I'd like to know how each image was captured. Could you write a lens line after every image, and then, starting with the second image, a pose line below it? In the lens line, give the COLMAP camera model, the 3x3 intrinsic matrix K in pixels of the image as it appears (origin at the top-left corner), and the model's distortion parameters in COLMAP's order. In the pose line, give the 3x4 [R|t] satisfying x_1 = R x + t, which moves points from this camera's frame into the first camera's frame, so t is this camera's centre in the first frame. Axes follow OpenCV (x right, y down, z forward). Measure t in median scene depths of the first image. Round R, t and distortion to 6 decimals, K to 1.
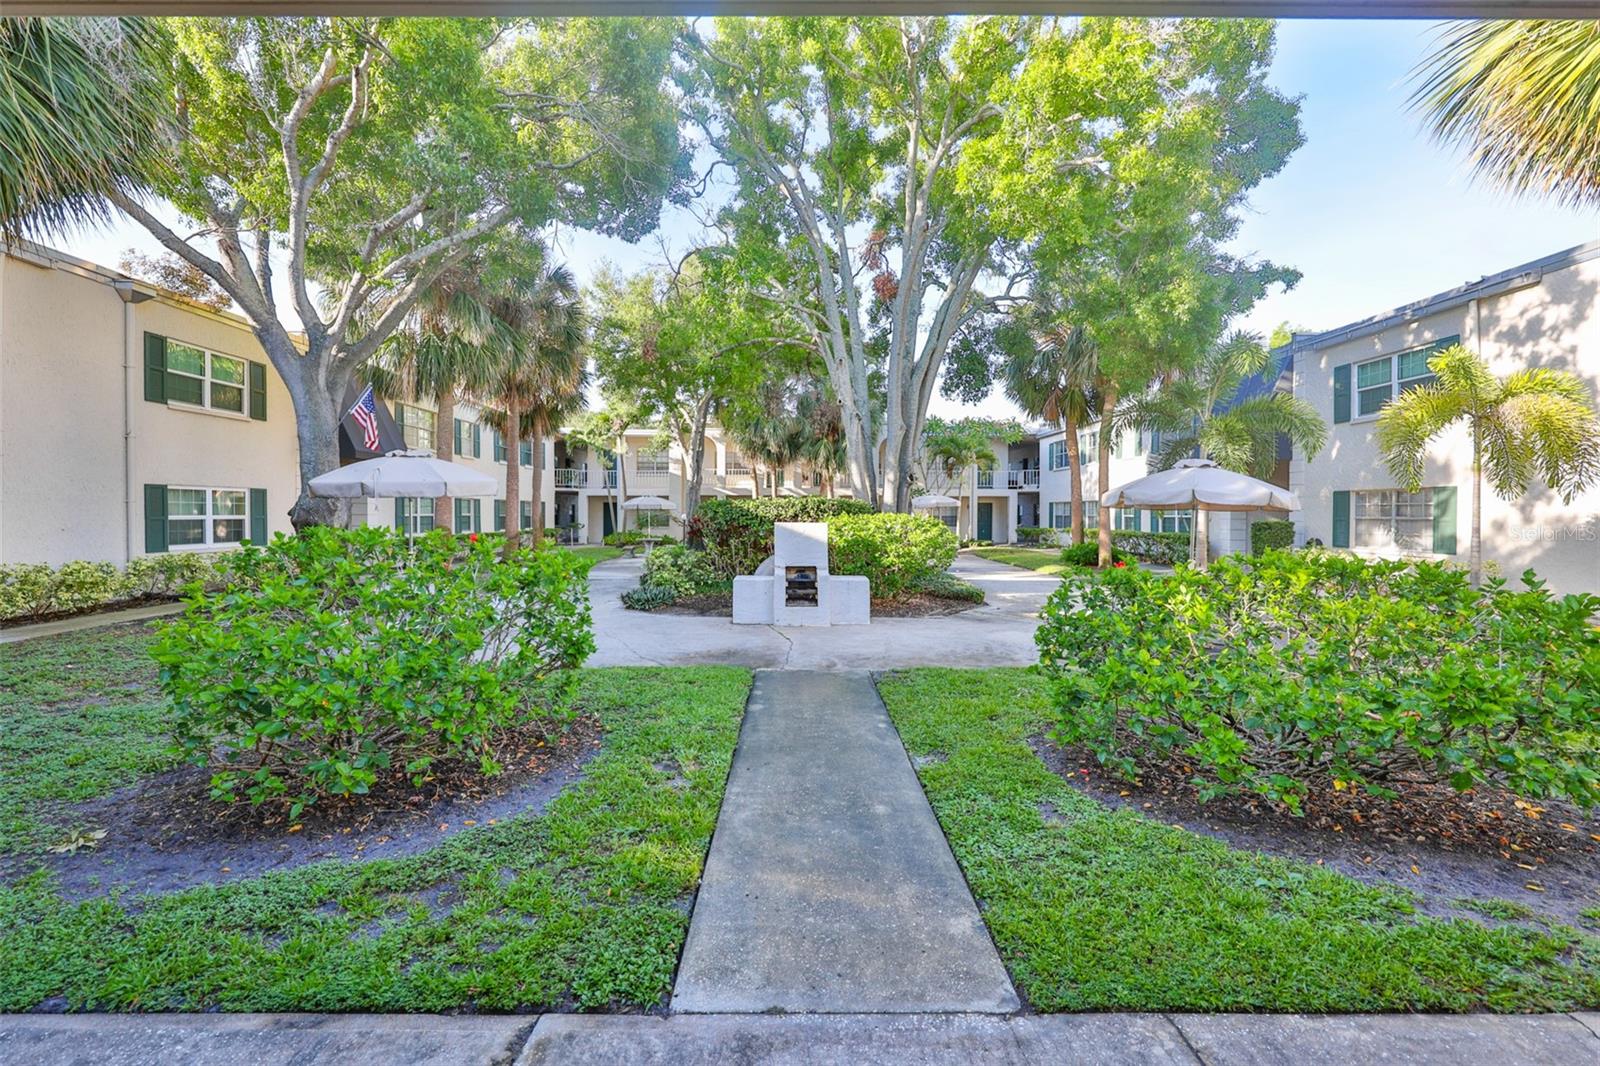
lens RADIAL K [[688.2, 0, 798.9], [0, 688.2, 525.2], [0, 0, 1]] dist [-0.000409, -0.000253]
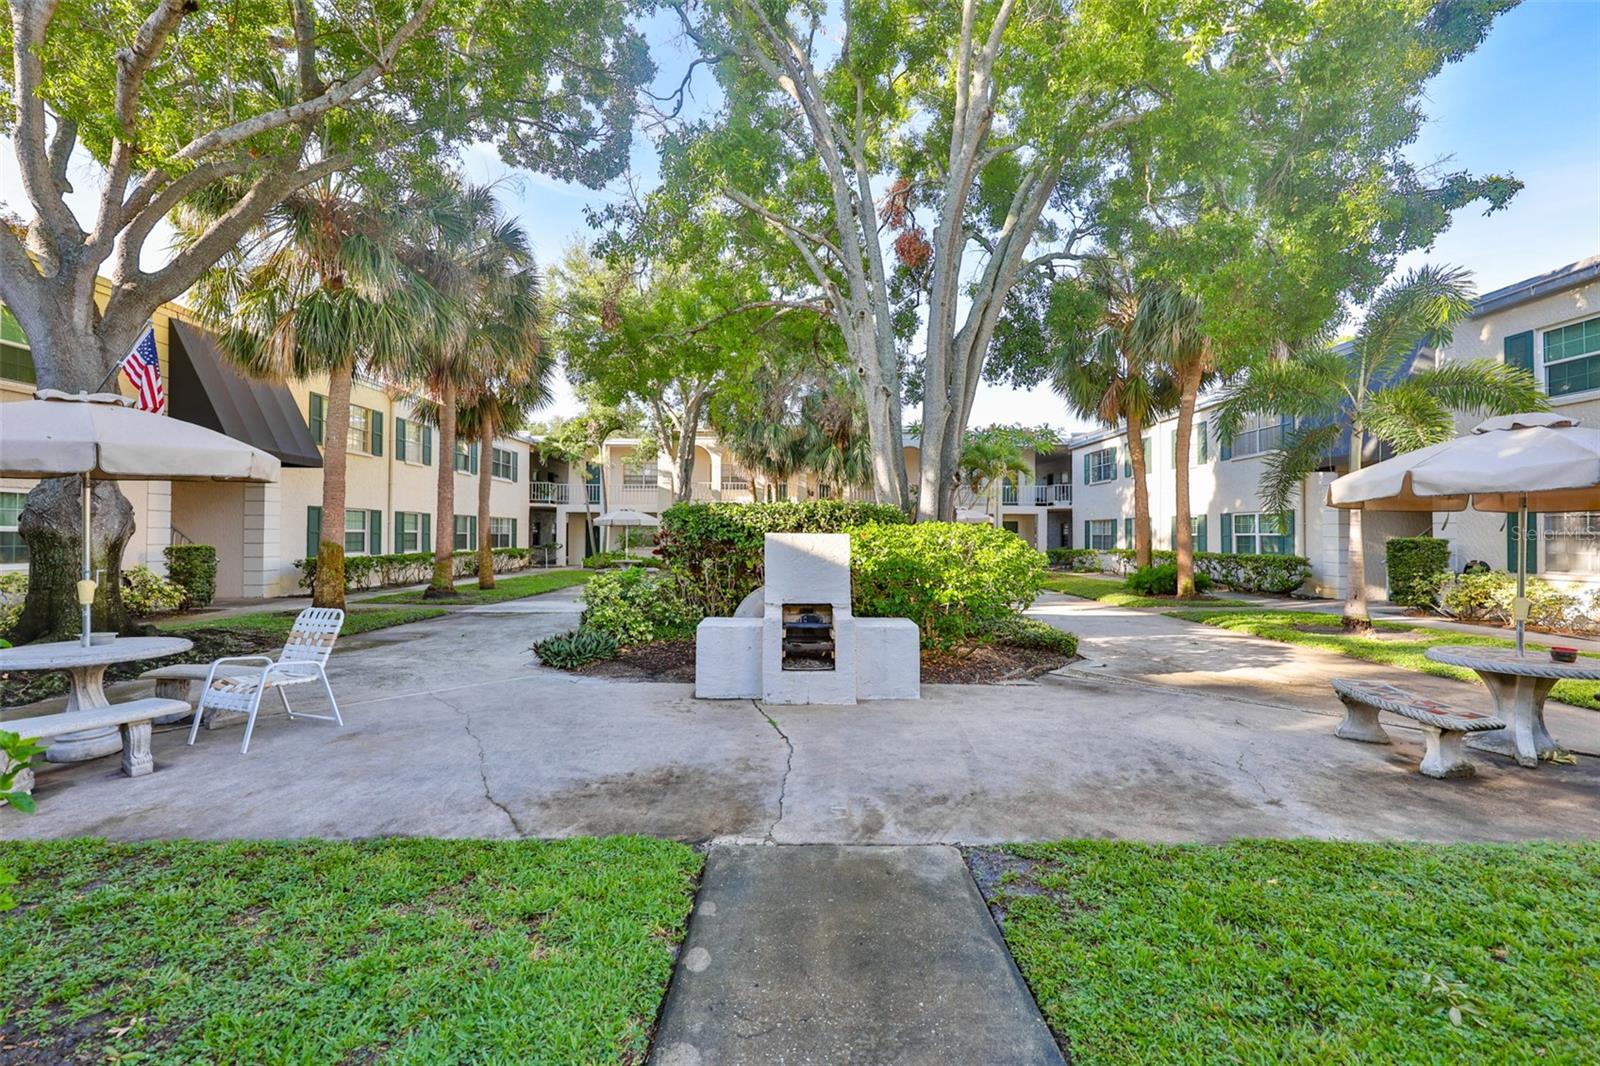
lens RADIAL K [[688.2, 0, 798.9], [0, 688.2, 525.2], [0, 0, 1]] dist [-0.000409, -0.000253]
pose [[0.999980, 0.002088, -0.005937, -0.000695], [-0.002284, 0.999446, -0.033206, 0.005486], [0.005865, 0.033219, 0.999431, 0.216047]]
